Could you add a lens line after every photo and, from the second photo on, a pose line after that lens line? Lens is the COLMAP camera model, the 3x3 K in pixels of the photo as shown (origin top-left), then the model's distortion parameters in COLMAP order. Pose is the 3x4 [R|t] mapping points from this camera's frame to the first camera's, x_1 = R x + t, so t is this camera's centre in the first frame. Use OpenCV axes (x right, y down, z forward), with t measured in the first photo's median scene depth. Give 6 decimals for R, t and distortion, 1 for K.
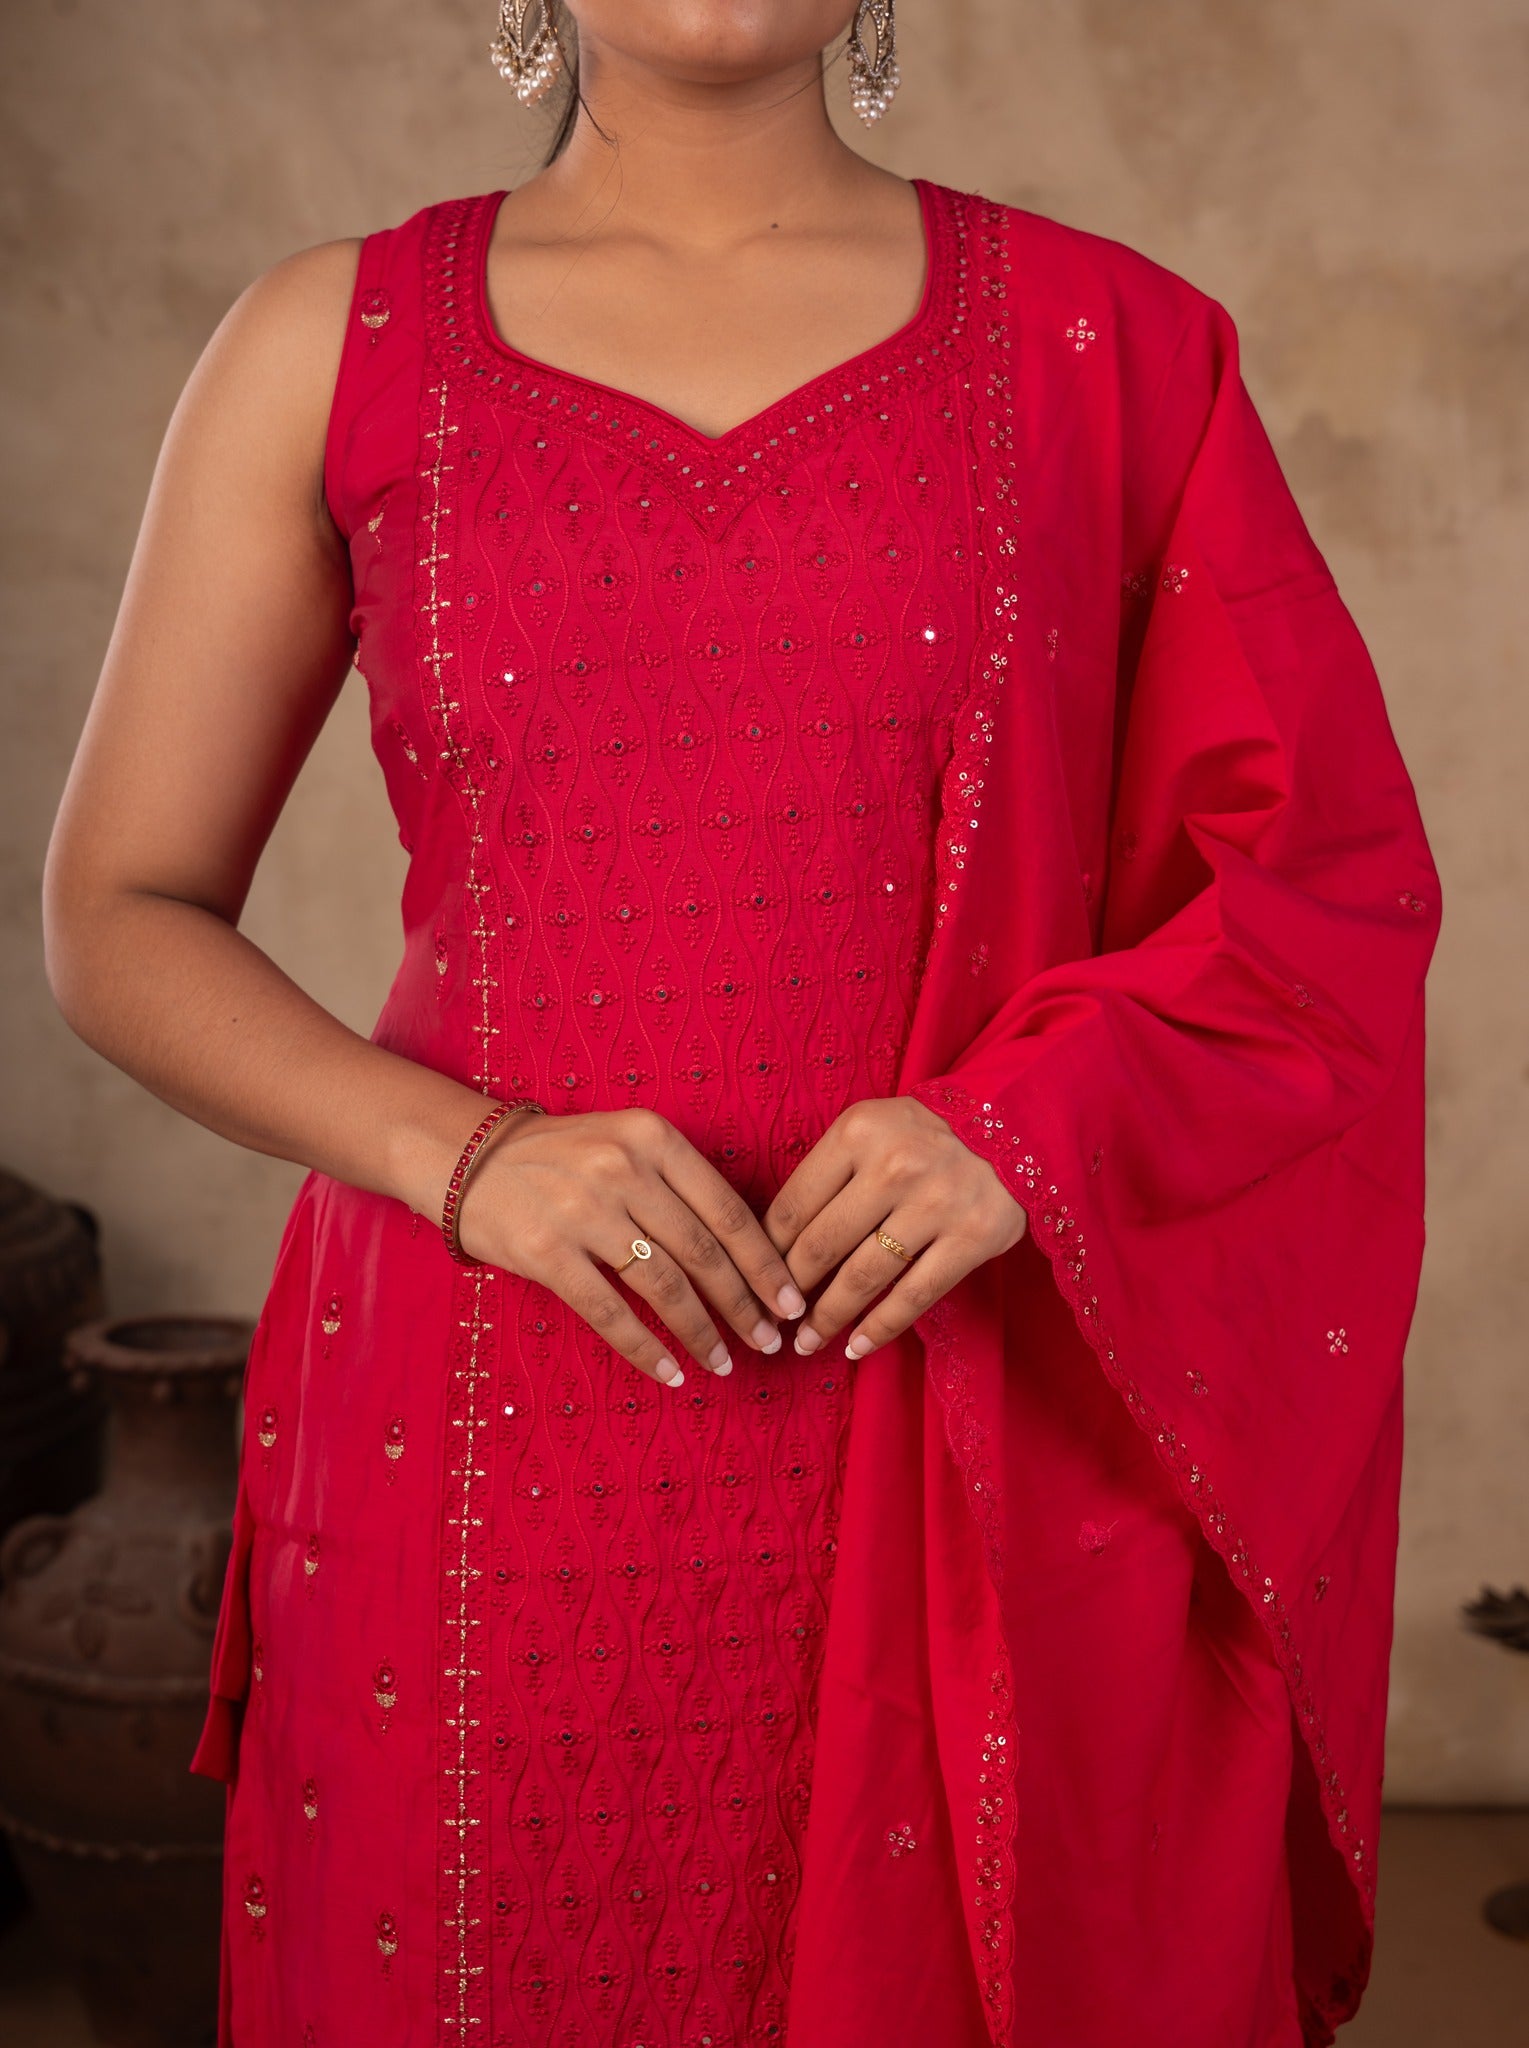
lens RADIAL K [[3670.7, 0, 797.2], [0, 3670.7, 1021.6], [0, 0, 1]] dist [0.346761, -0.254356]
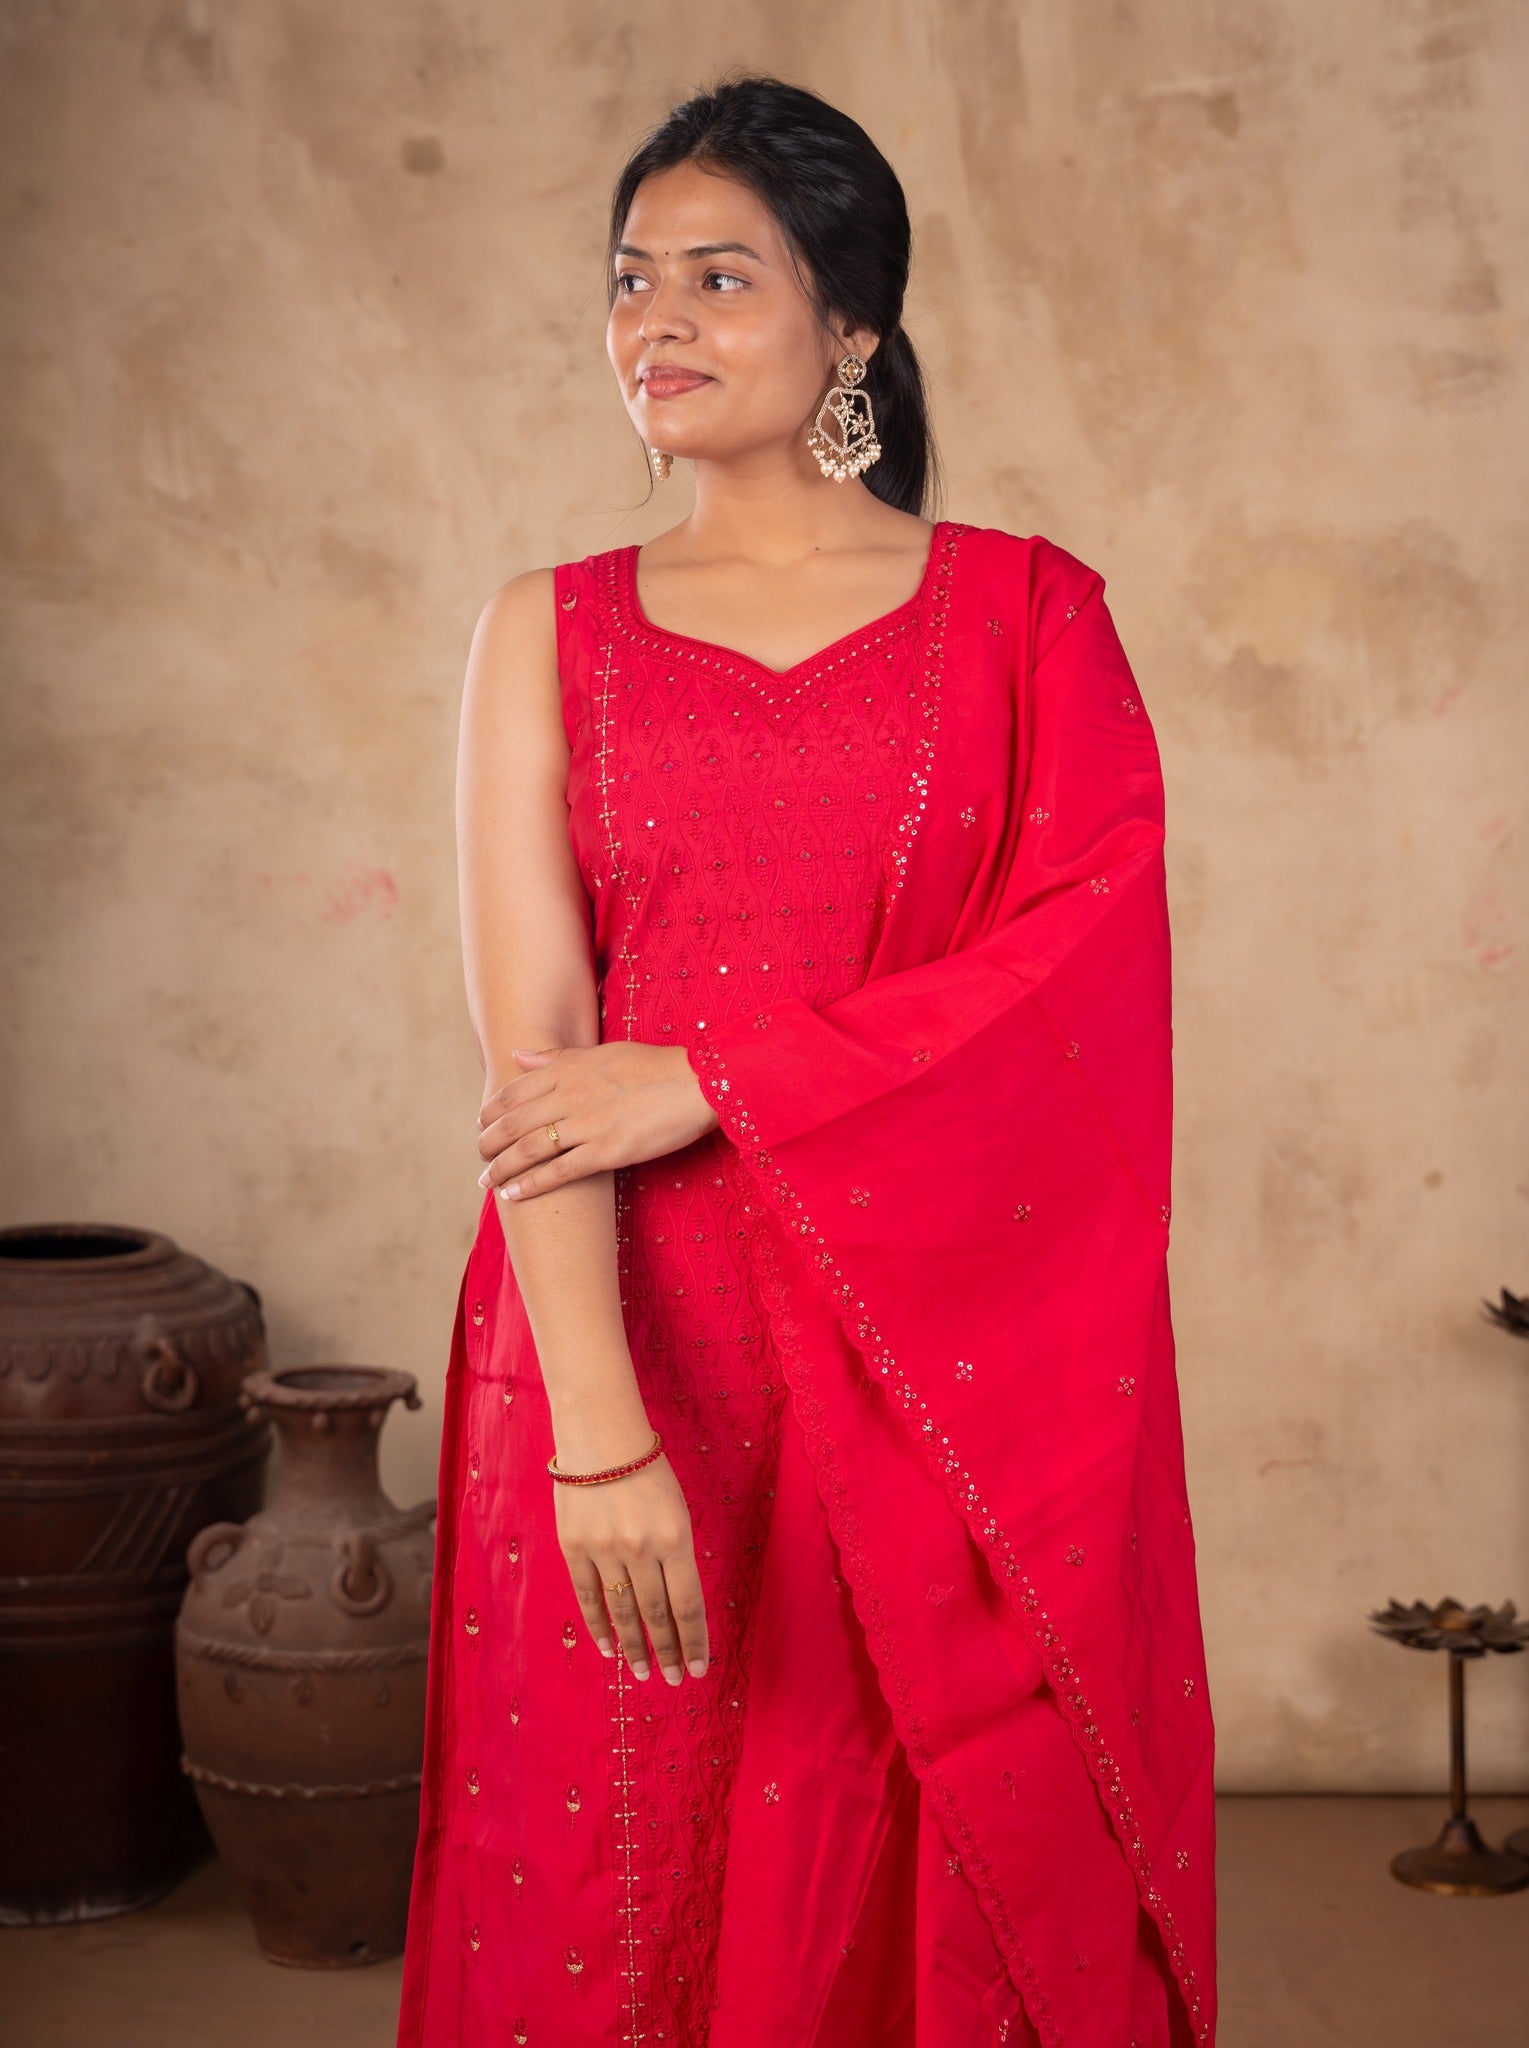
lens RADIAL K [[3743.7, 0, 771.1], [0, 3743.7, 1033.5], [0, 0, 1]] dist [0.308530, -0.168655]
pose [[0.999912, 0.001849, -0.013144, -0.002186], [-0.002579, 0.998445, -0.055695, 0.039232], [0.013021, 0.055724, 0.998361, -0.272651]]
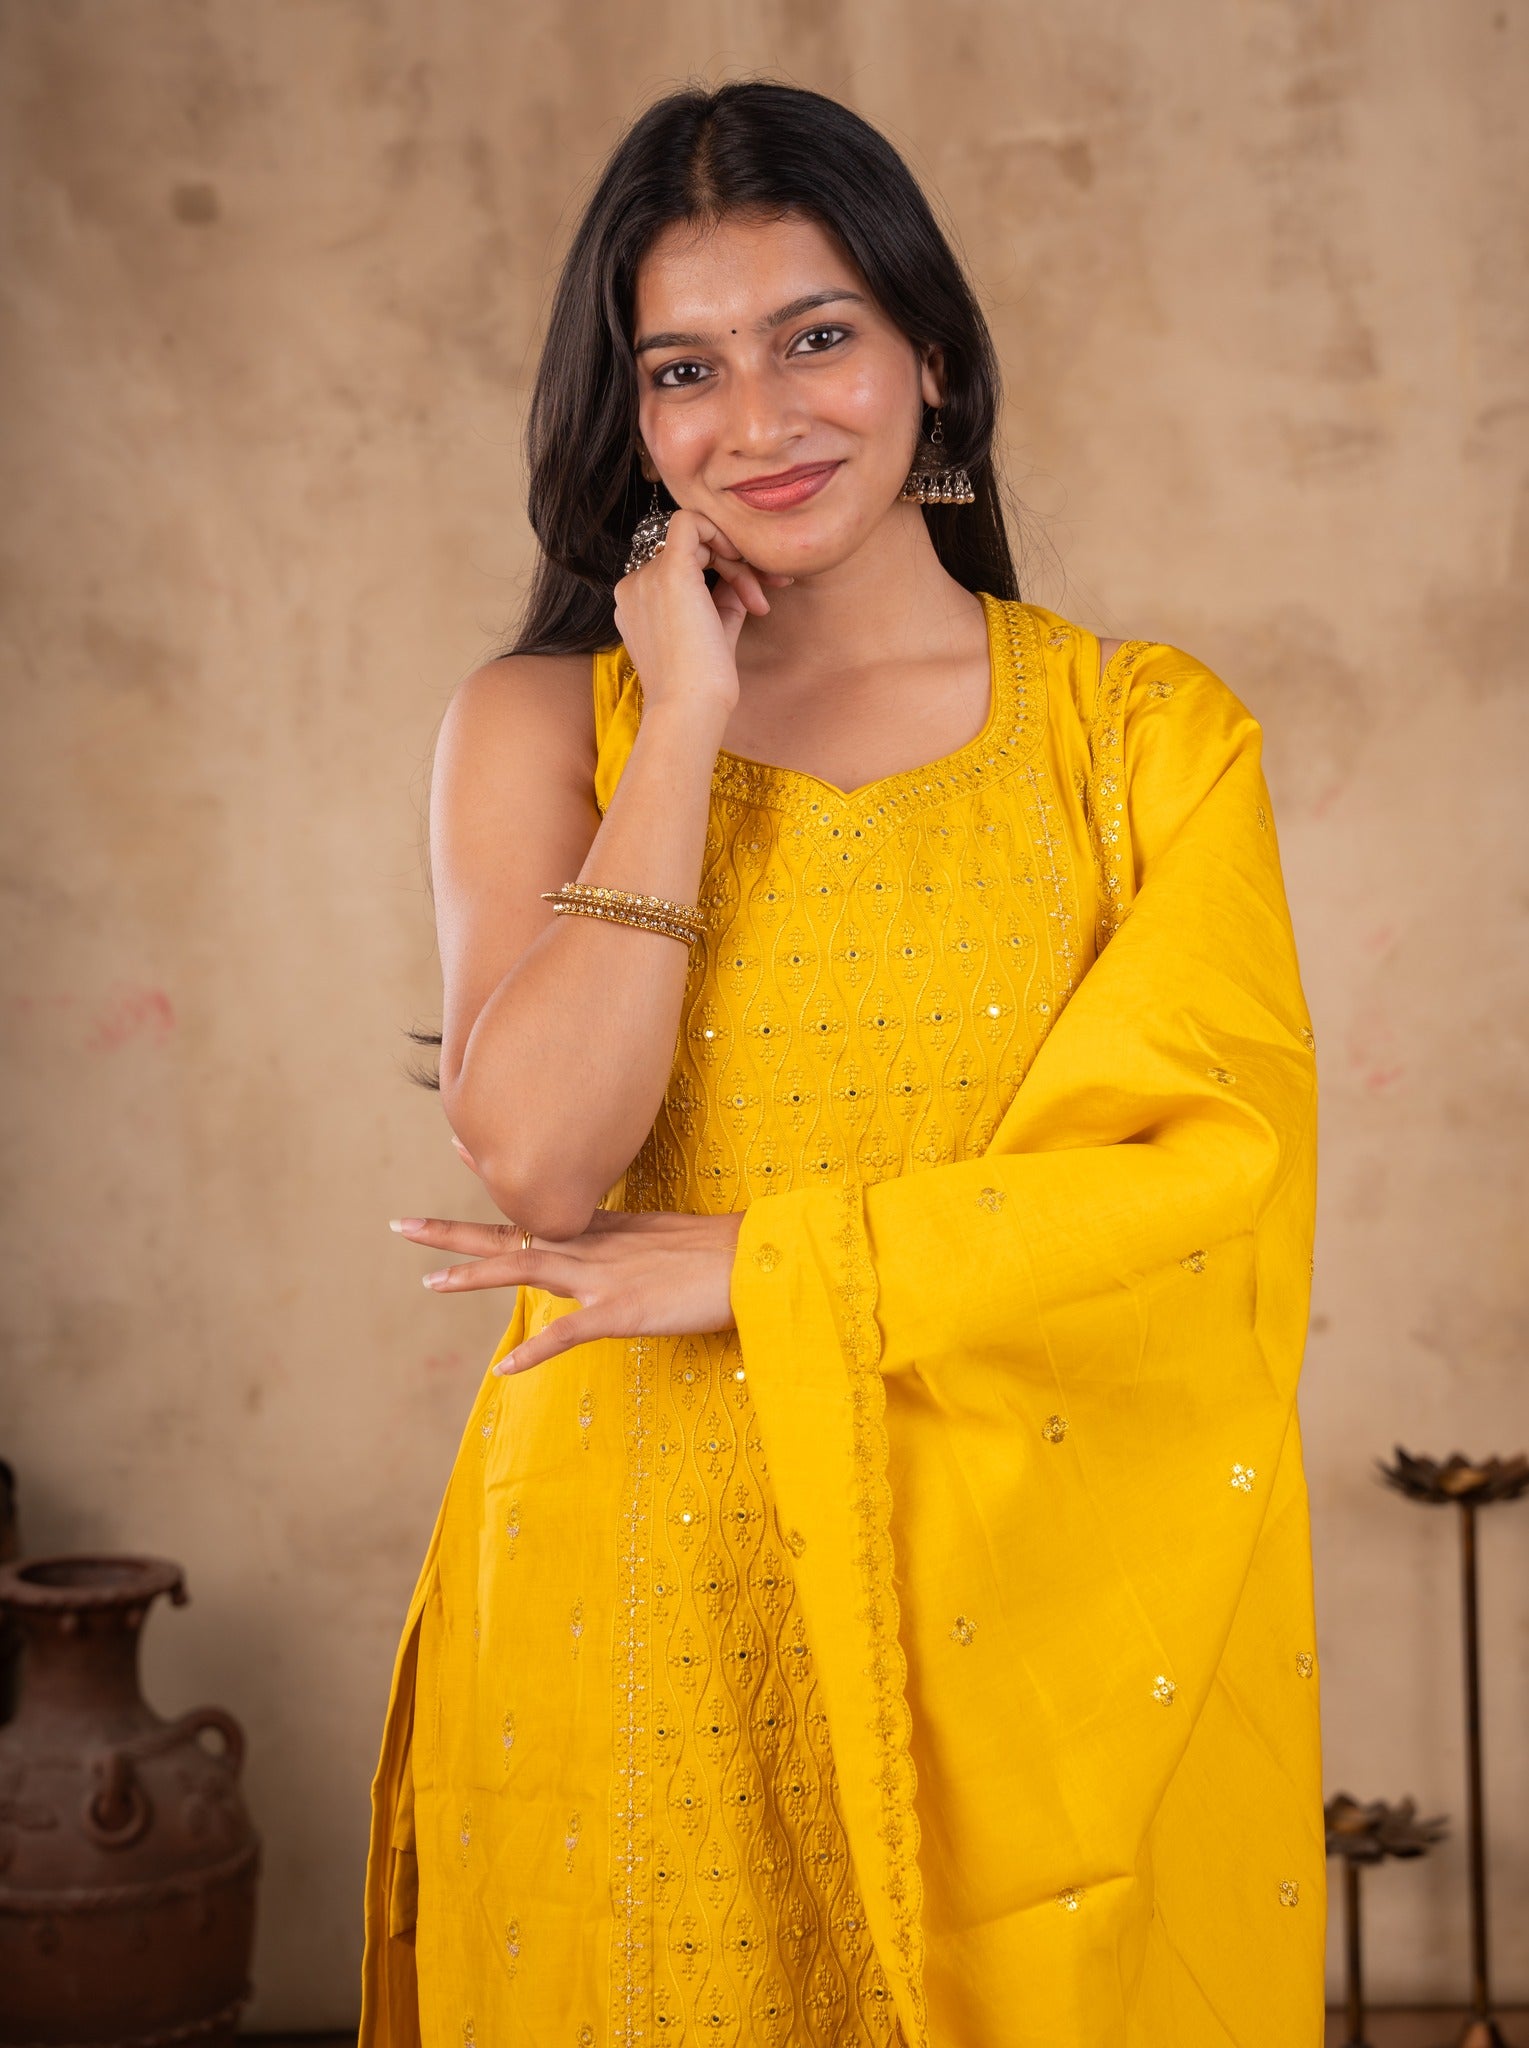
lens RADIAL K [[3759.2, 0, 769.0], [0, 3759.2, 1018.2], [0, 0, 1]] dist [0.314605, -0.146732]
pose [[0.999881, -0.004325, 0.014837, 0.020776], [0.005449, 0.997050, -0.076556, 0.008325], [-0.014462, 0.076627, 0.996955, -0.148134]]
